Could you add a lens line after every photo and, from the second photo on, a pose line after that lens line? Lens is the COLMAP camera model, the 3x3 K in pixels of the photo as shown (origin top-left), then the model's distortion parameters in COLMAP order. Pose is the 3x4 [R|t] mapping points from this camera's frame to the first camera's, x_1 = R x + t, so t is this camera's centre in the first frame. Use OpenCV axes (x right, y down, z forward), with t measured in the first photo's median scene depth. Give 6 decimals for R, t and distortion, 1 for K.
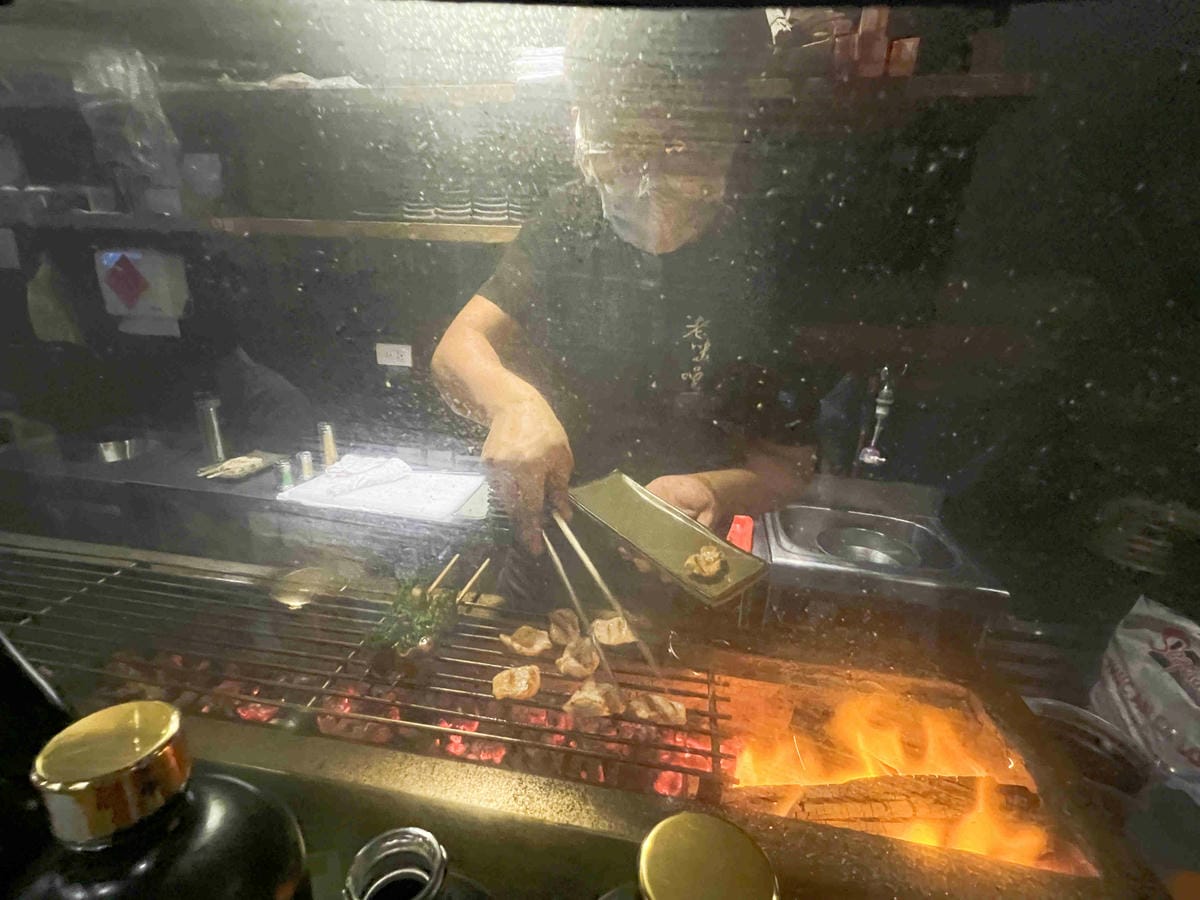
lens RADIAL K [[563.2, 0, 600.0], [0, 563.2, 450.0], [0, 0, 1]] dist [-0.002809, -0.000459]
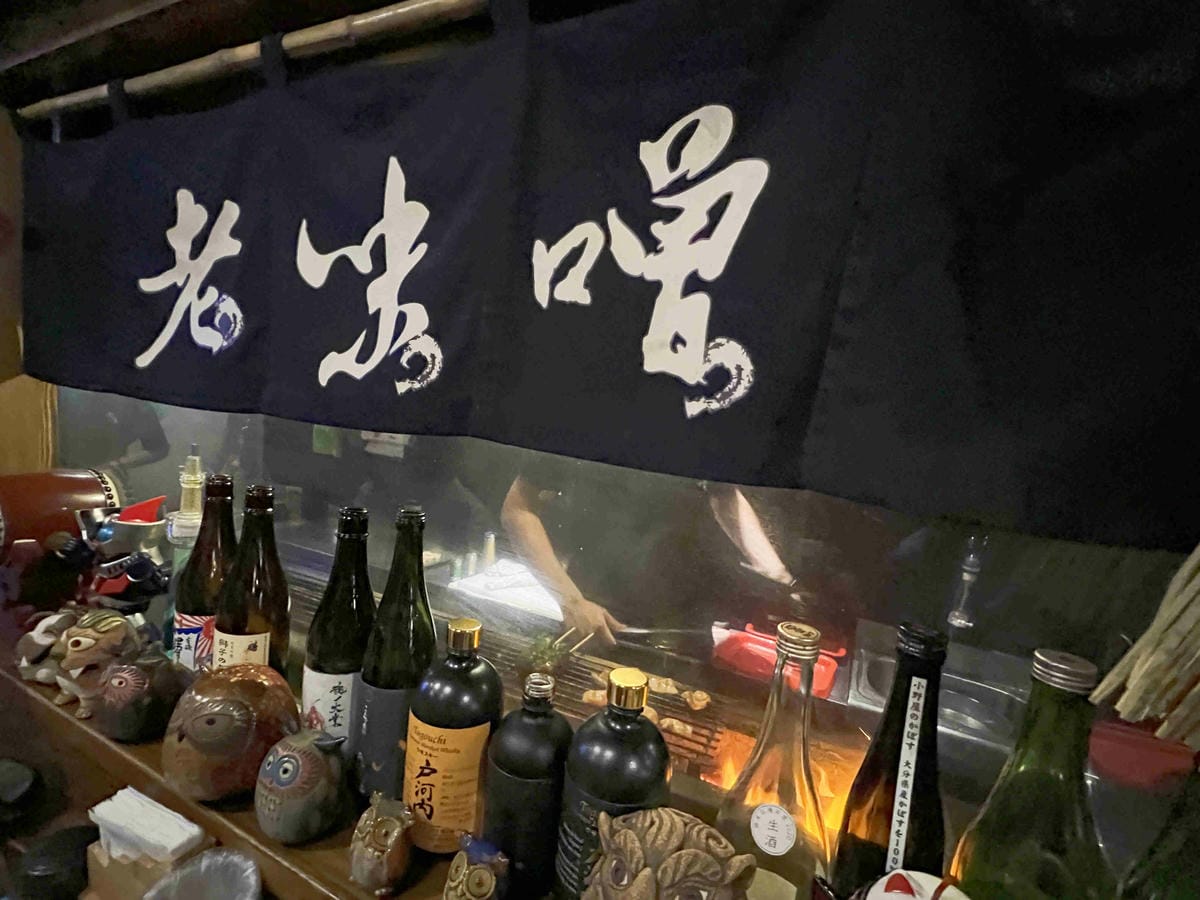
lens RADIAL K [[563.2, 0, 600.0], [0, 563.2, 450.0], [0, 0, 1]] dist [-0.002809, -0.000459]
pose [[0.966082, 0.071554, -0.248124, 0.067869], [-0.126512, 0.968782, -0.213204, 0.013408], [0.225123, 0.237363, 0.944975, -0.232242]]
